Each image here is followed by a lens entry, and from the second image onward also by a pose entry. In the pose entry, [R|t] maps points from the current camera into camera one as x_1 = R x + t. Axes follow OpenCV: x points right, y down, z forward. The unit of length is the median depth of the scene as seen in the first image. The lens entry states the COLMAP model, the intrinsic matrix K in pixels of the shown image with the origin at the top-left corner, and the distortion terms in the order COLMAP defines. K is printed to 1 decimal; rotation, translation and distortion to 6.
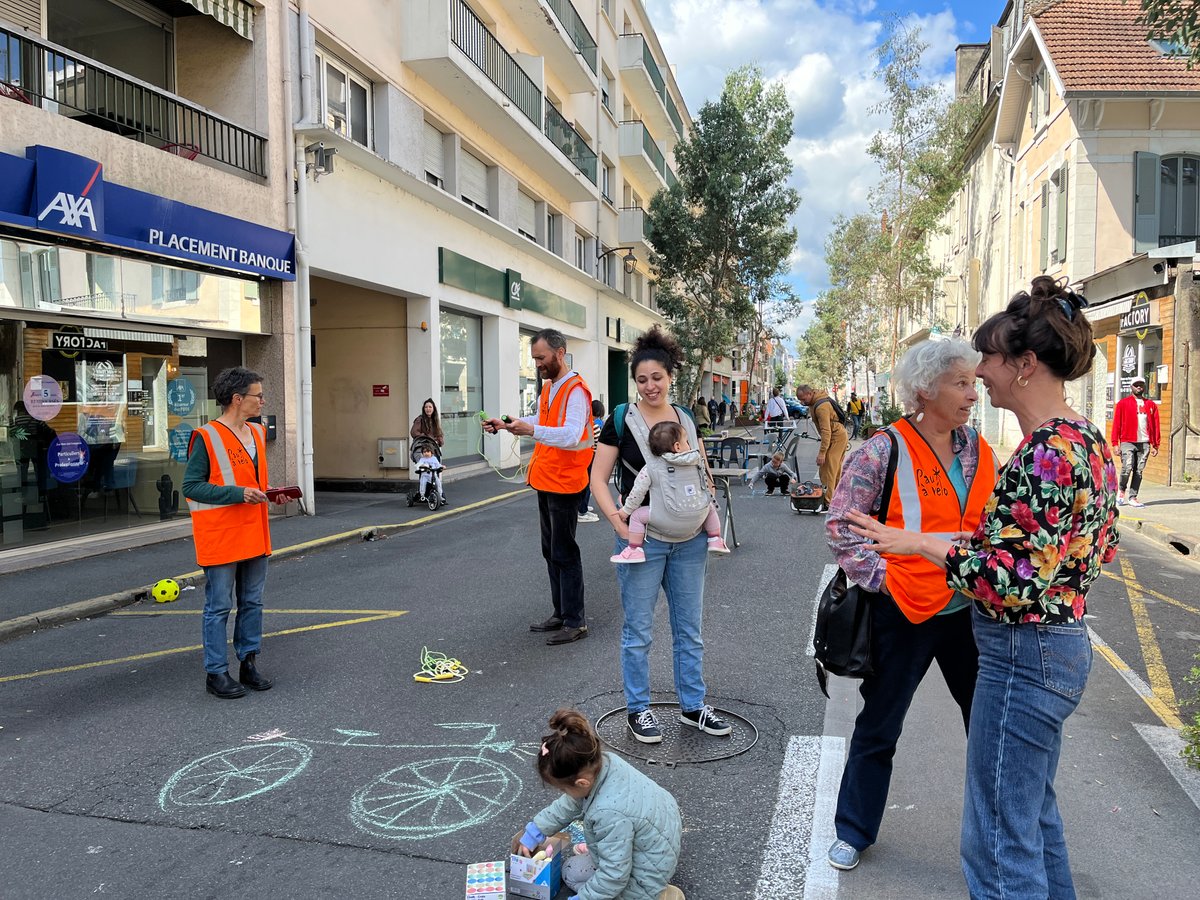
lens RADIAL K [[907.1, 0, 600.9], [0, 907.1, 446.0], [0, 0, 1]] dist [0.064946, -0.078634]
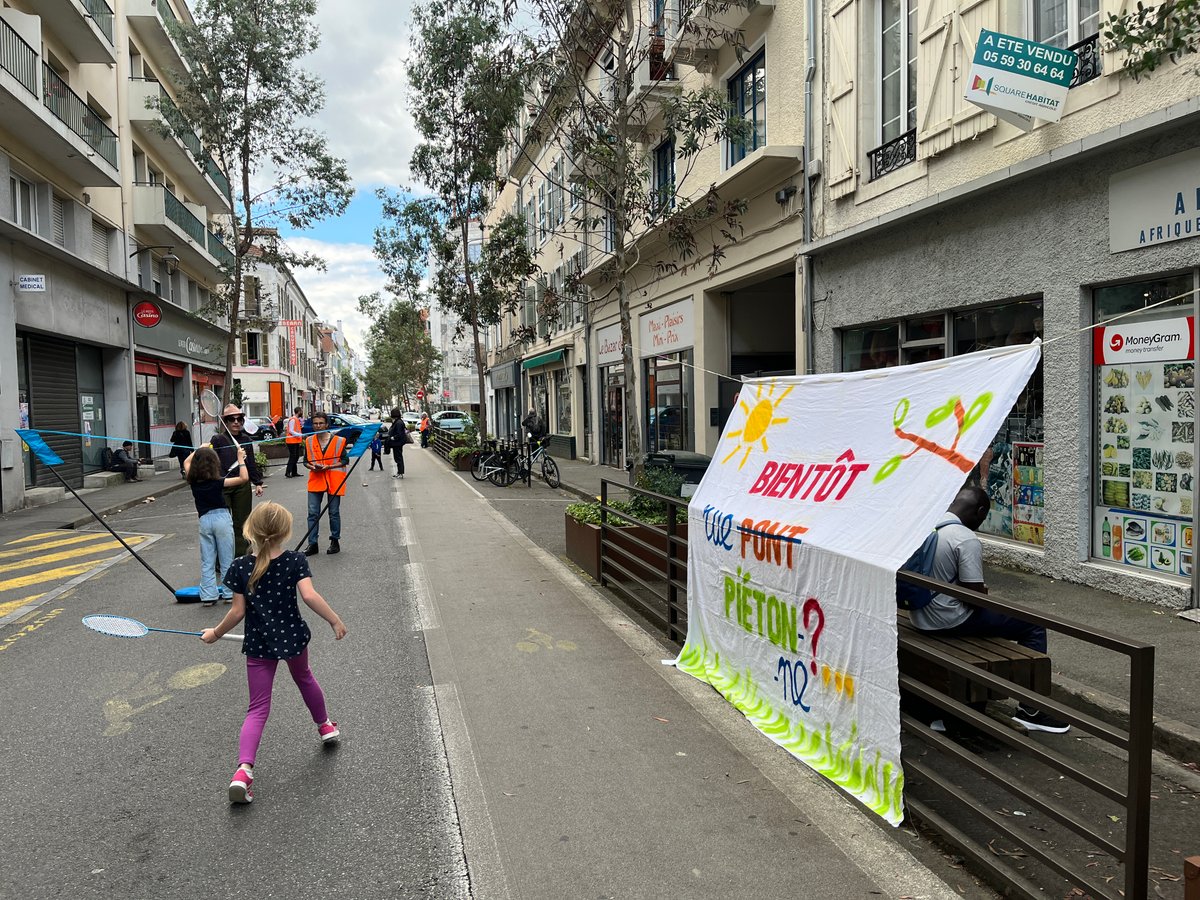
lens RADIAL K [[907.1, 0, 600.1], [0, 907.1, 450.3], [0, 0, 1]] dist [0.064946, -0.078634]
pose [[0.898414, -0.042979, 0.437040, 0.036235], [0.050679, 0.998697, -0.005967, -0.007696], [-0.436215, 0.027510, 0.899422, 0.155892]]
